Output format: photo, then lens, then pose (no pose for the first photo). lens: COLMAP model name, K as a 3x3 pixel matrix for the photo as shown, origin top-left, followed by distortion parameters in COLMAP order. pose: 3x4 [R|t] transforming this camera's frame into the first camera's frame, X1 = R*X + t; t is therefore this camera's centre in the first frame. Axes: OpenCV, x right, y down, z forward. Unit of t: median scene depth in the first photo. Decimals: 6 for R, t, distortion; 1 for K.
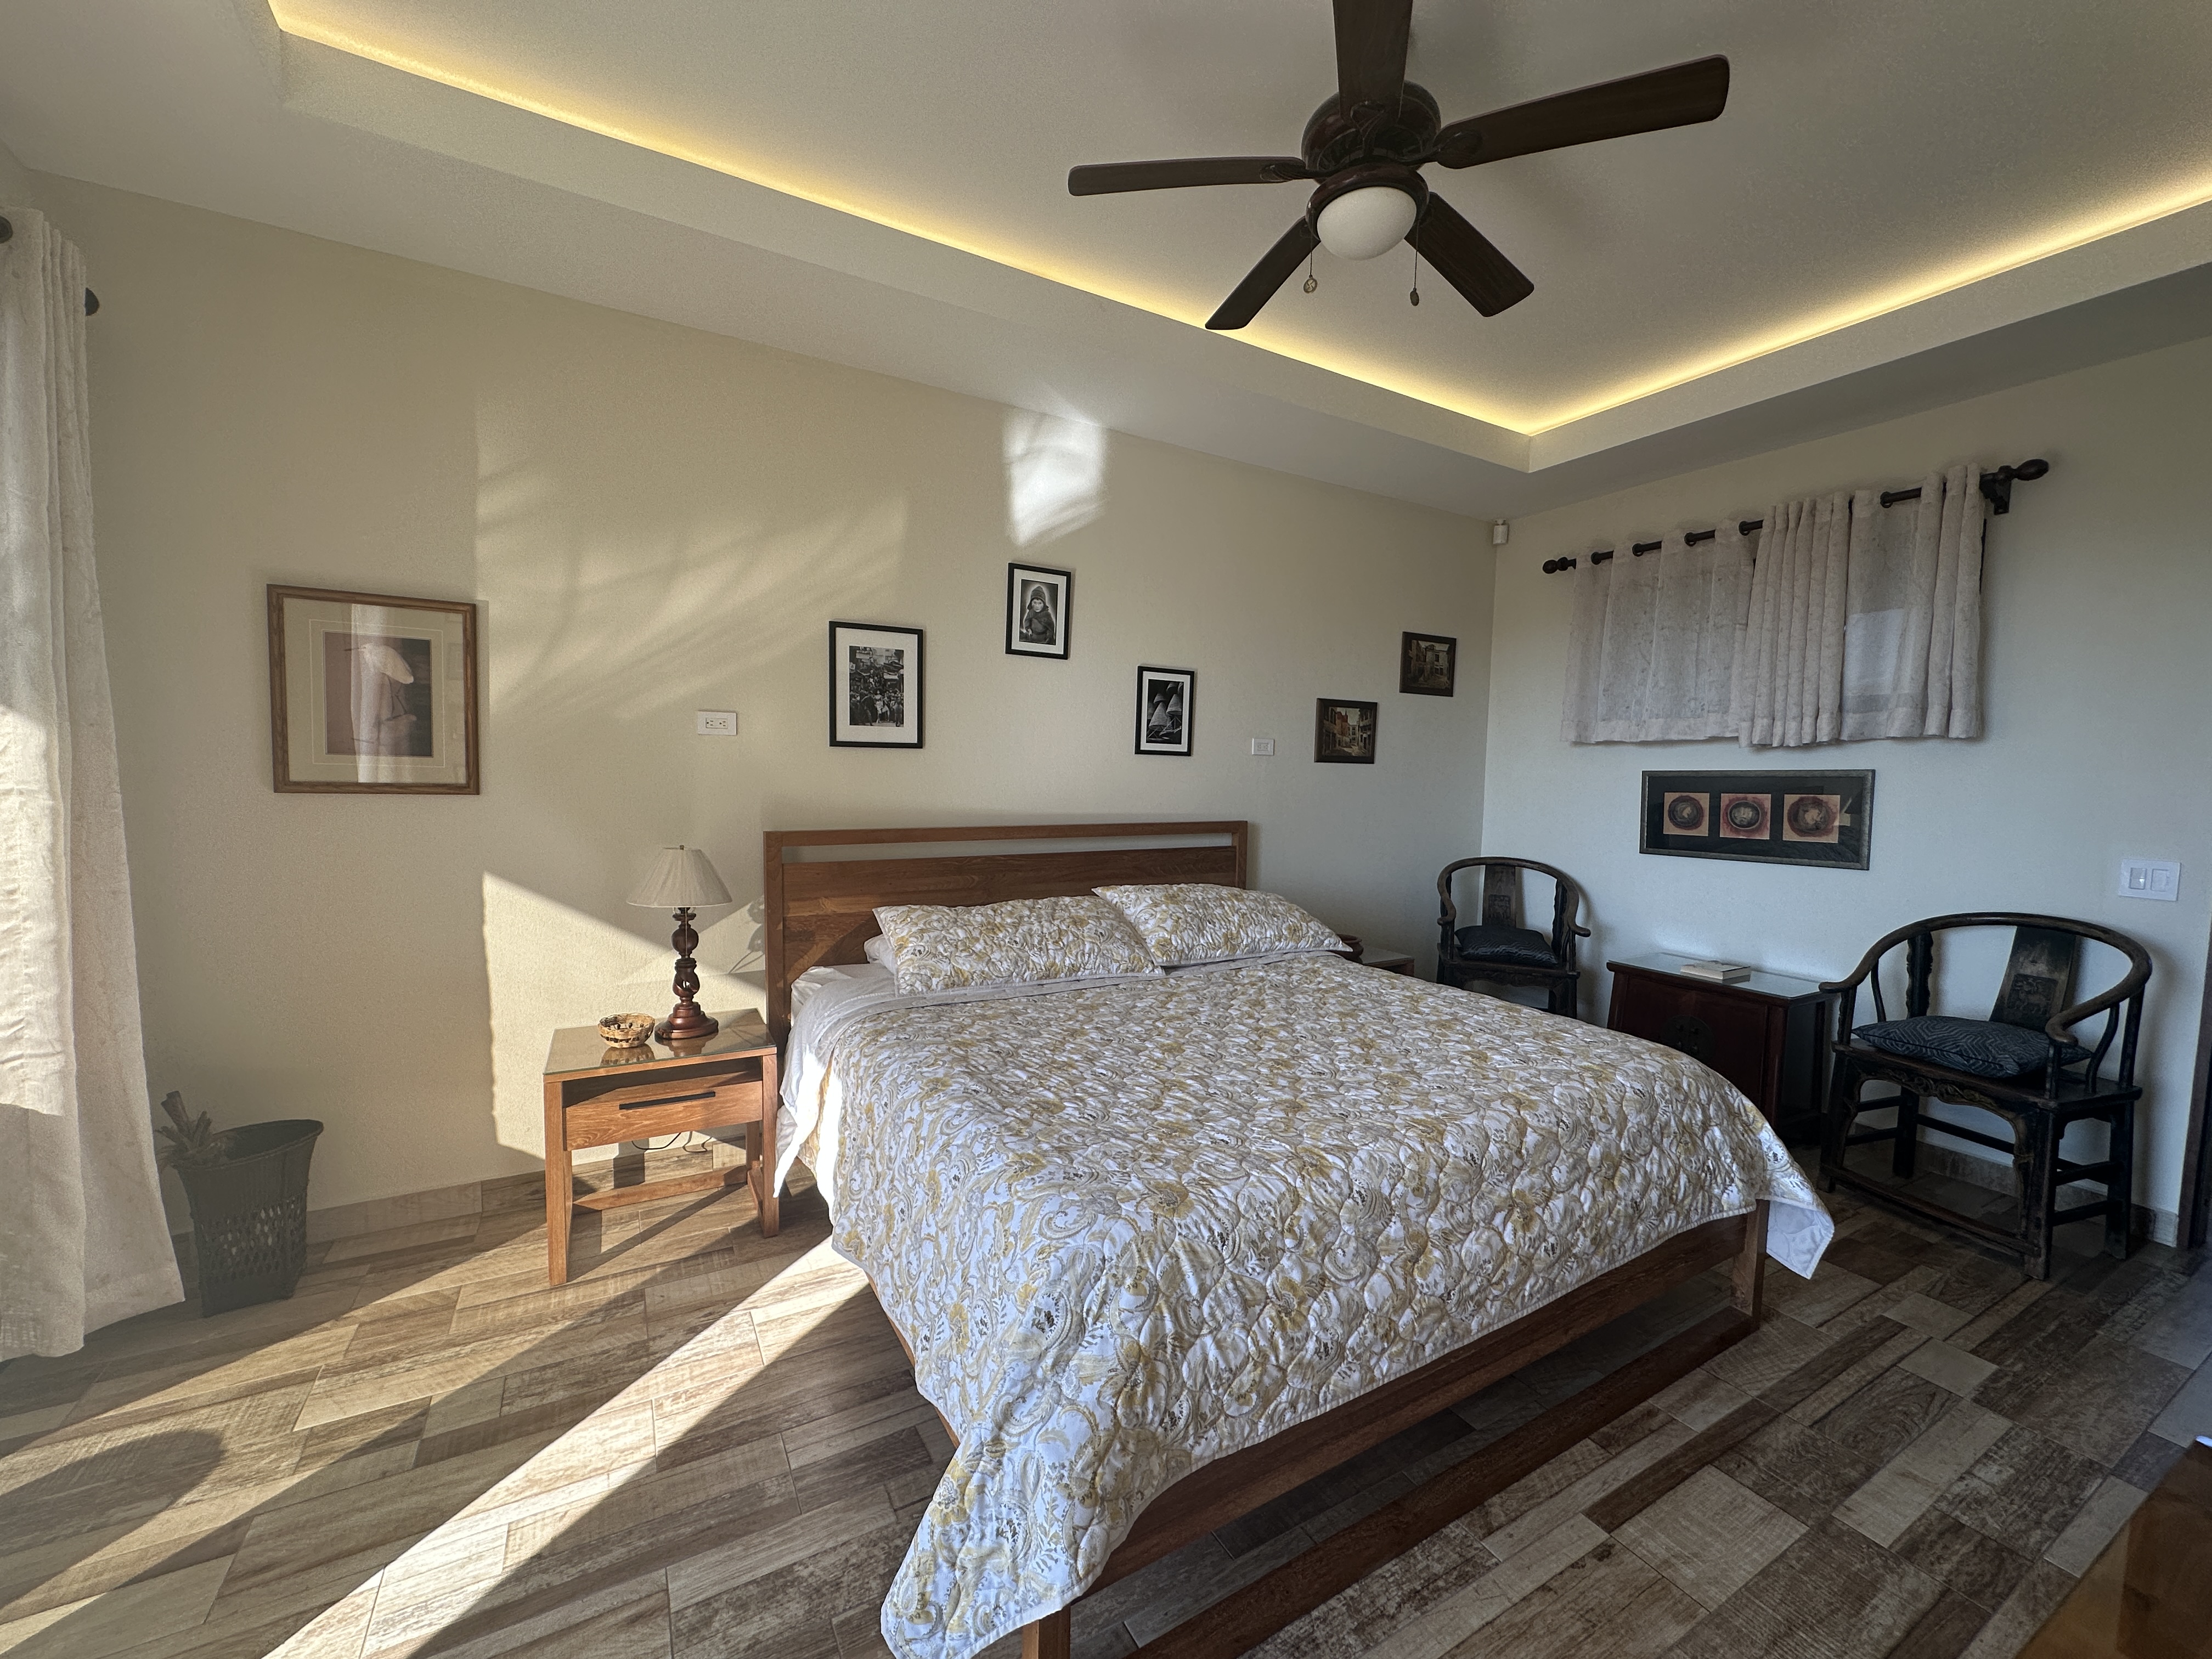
lens RADIAL K [[884.6, 0, 1103.9], [0, 884.6, 833.3], [0, 0, 1]] dist [-0.000624, -0.000329]
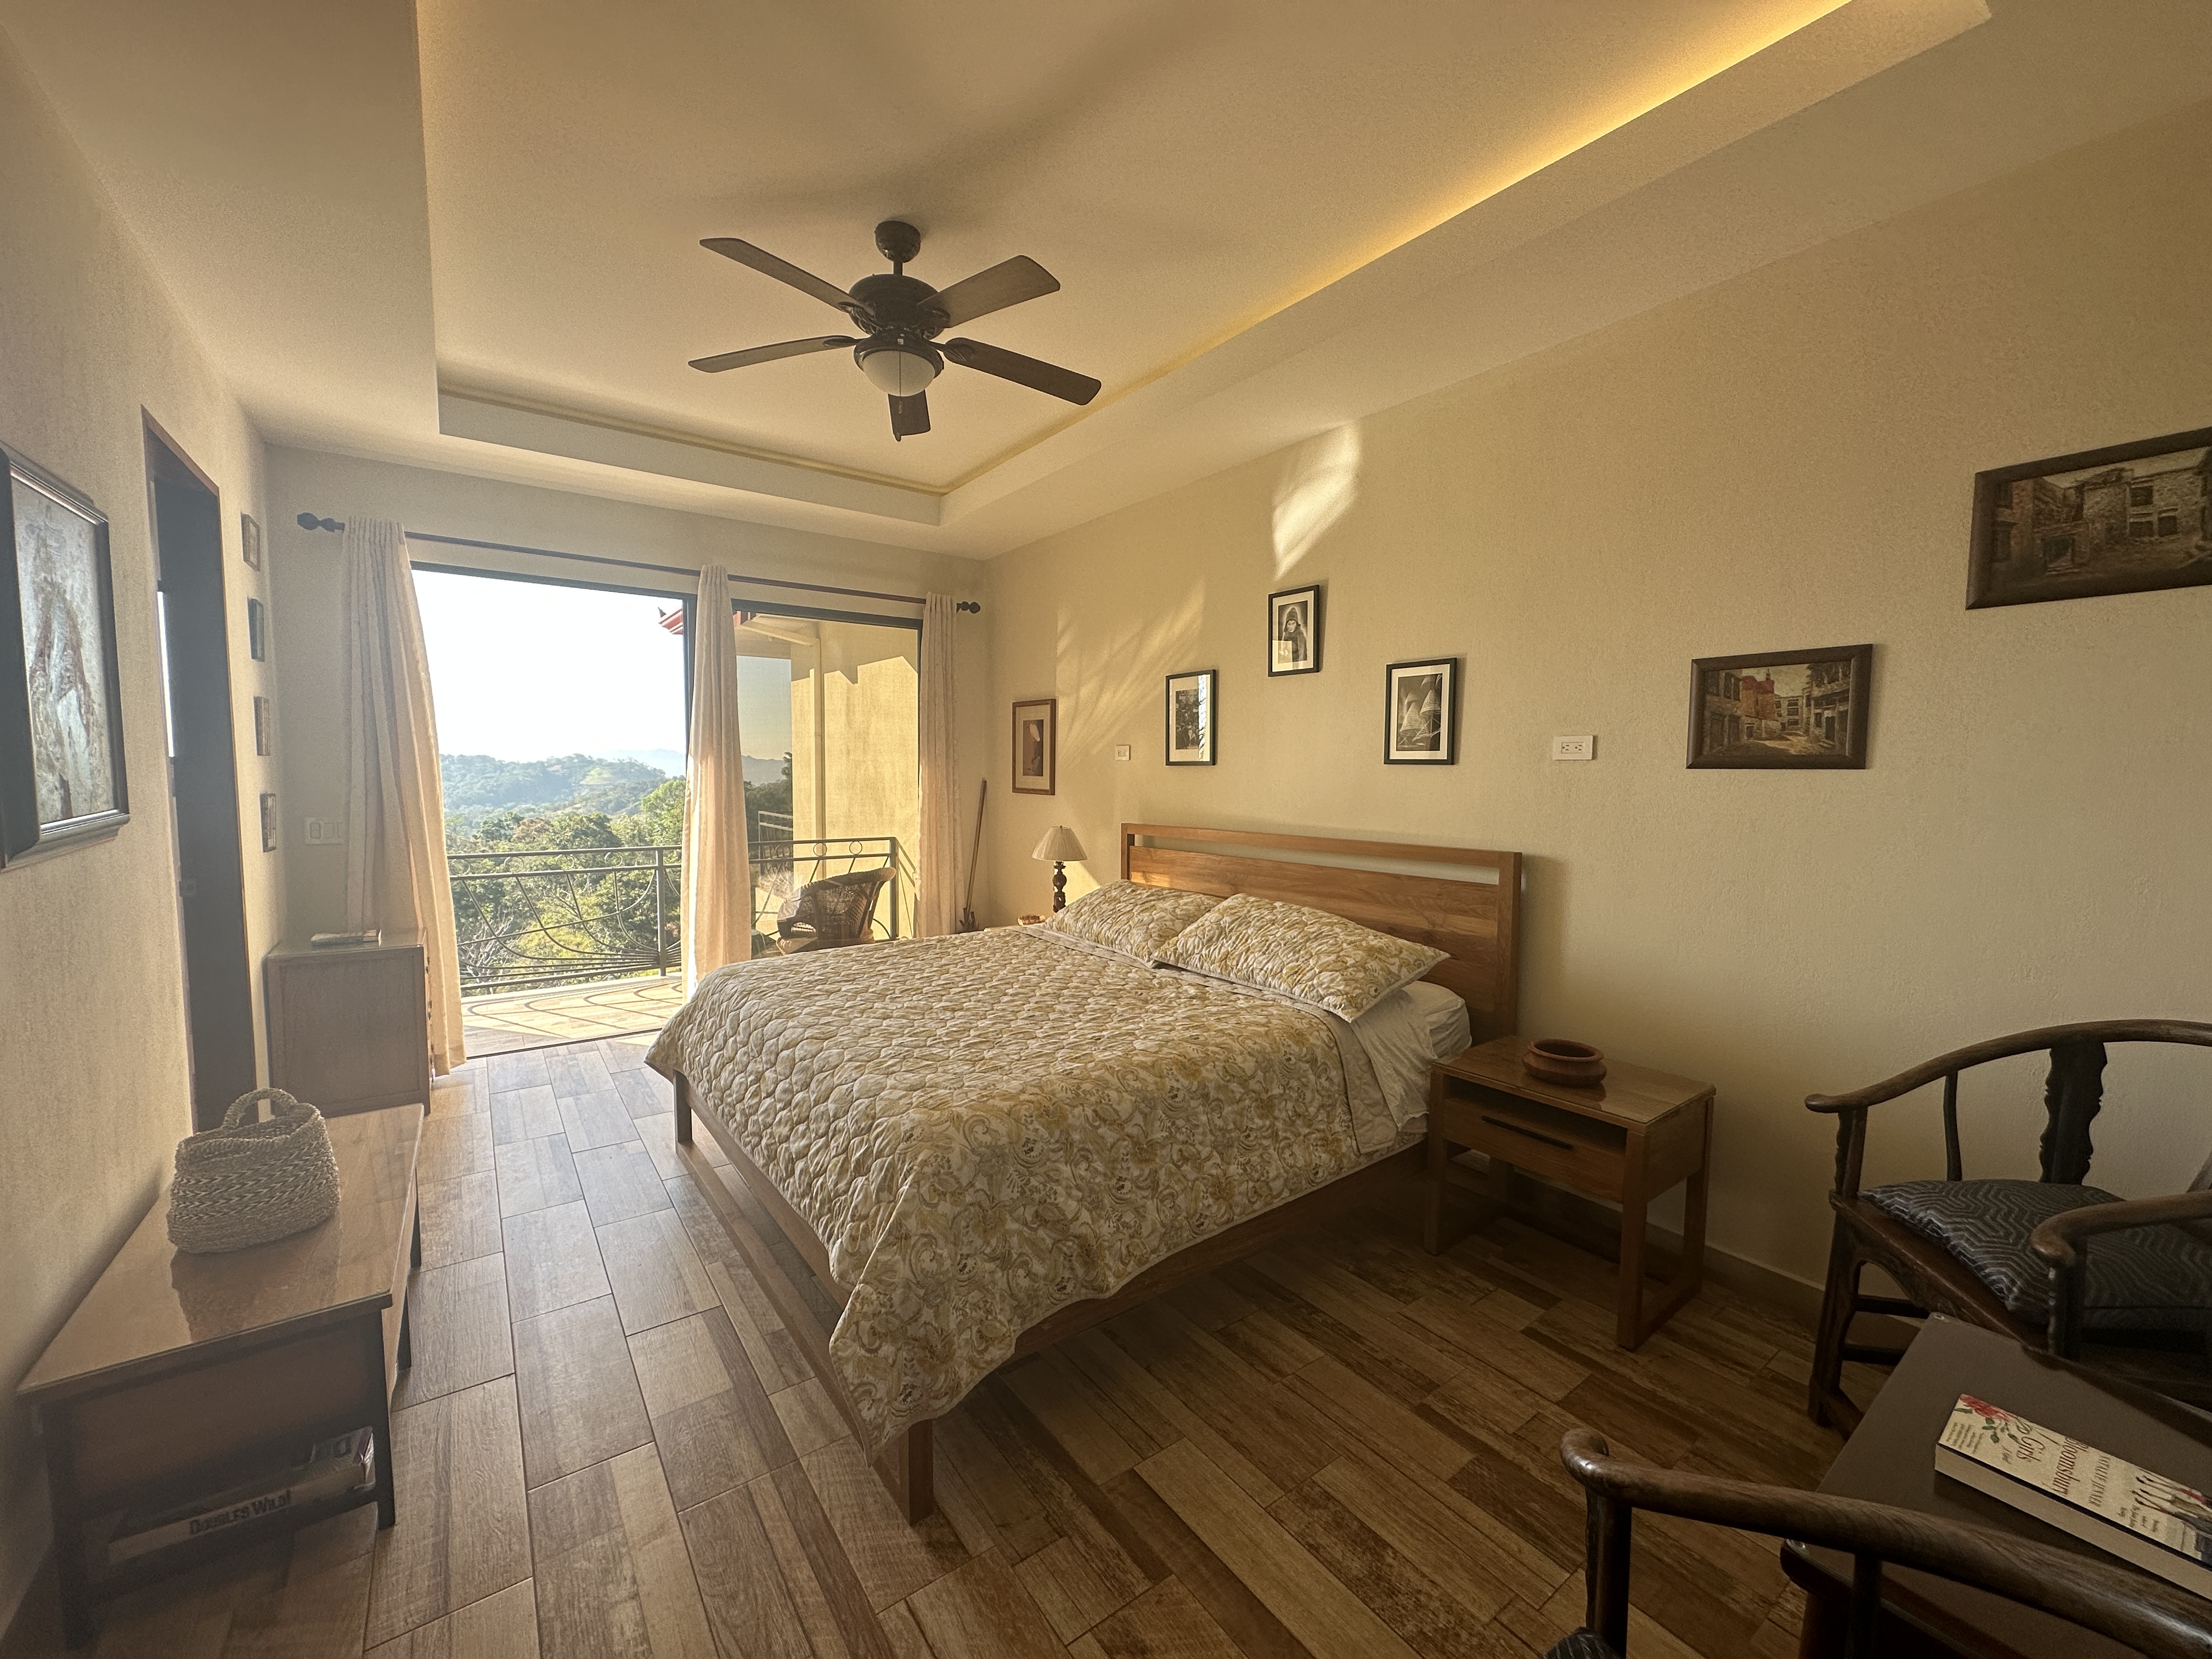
lens RADIAL K [[884.6, 0, 1103.9], [0, 884.6, 833.3], [0, 0, 1]] dist [-0.000624, -0.000329]
pose [[0.124900, 0.052257, -0.990792, 0.884937], [-0.074465, 0.996289, 0.043160, -0.038242], [0.989371, 0.068389, 0.128328, 0.615191]]
